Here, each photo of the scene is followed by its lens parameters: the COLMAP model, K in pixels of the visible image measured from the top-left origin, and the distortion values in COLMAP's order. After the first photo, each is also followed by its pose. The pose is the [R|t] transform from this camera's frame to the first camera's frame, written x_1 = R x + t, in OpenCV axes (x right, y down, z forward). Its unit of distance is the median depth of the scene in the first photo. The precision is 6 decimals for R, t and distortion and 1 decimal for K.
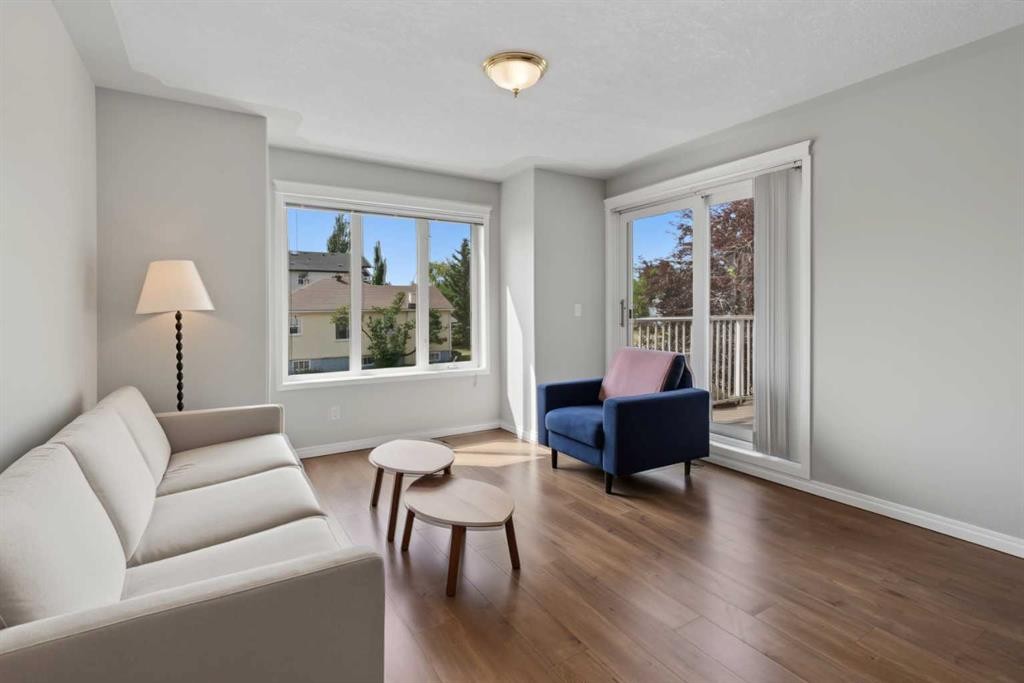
lens RADIAL K [[489.8, 0, 513.9], [0, 489.8, 311.3], [0, 0, 1]] dist [0.048668, -0.000168]
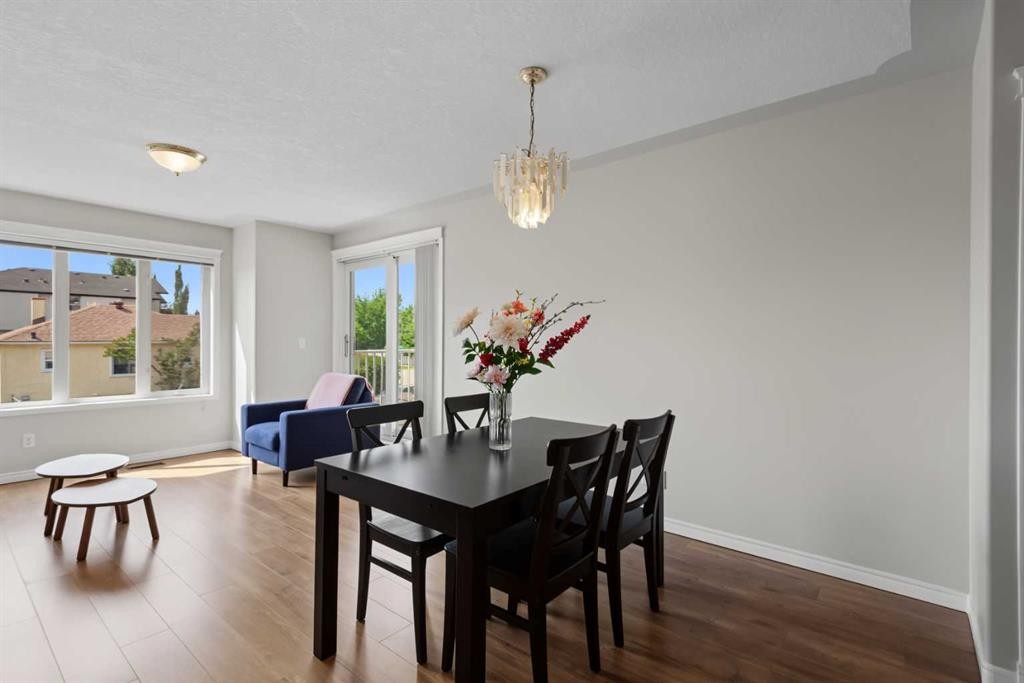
lens RADIAL K [[470.5, 0, 511.9], [0, 470.5, 335.4], [0, 0, 1]] dist [0.009994, -0.000393]
pose [[0.943405, 0.012229, 0.331417, 0.223159], [-0.005836, 0.999777, -0.020279, -0.000490], [-0.331591, 0.017198, 0.943266, -0.234672]]
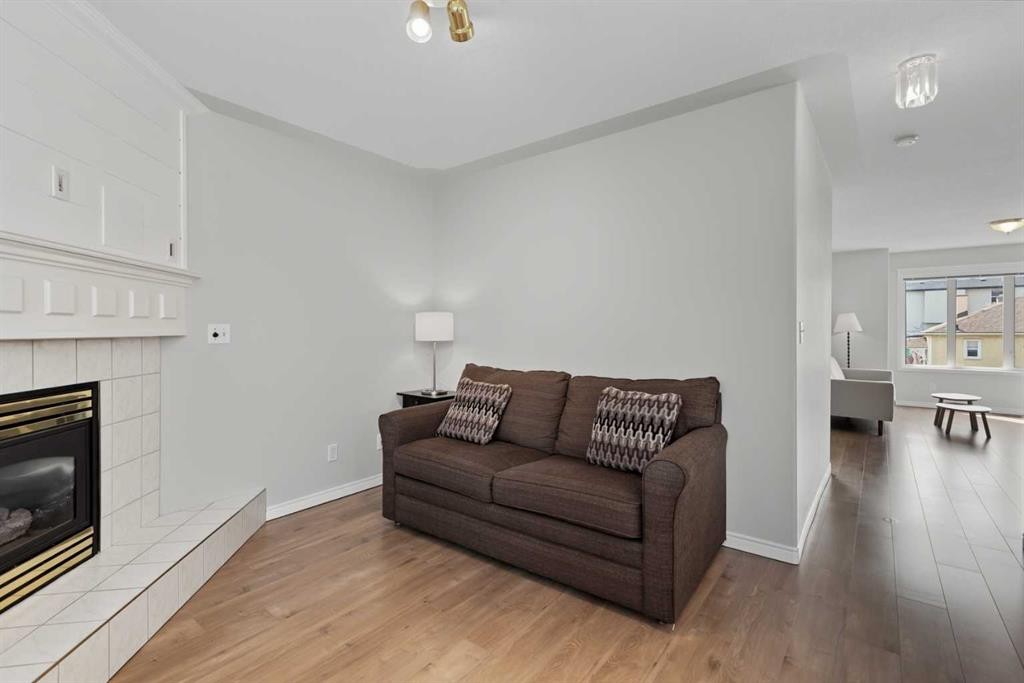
lens RADIAL K [[470.5, 0, 511.9], [0, 470.5, 335.4], [0, 0, 1]] dist [0.009994, -0.000393]
pose [[0.347922, 0.017382, -0.937362, 0.645264], [-0.010254, 0.999839, 0.014734, -0.000180], [0.937467, 0.004486, 0.348044, -0.945065]]
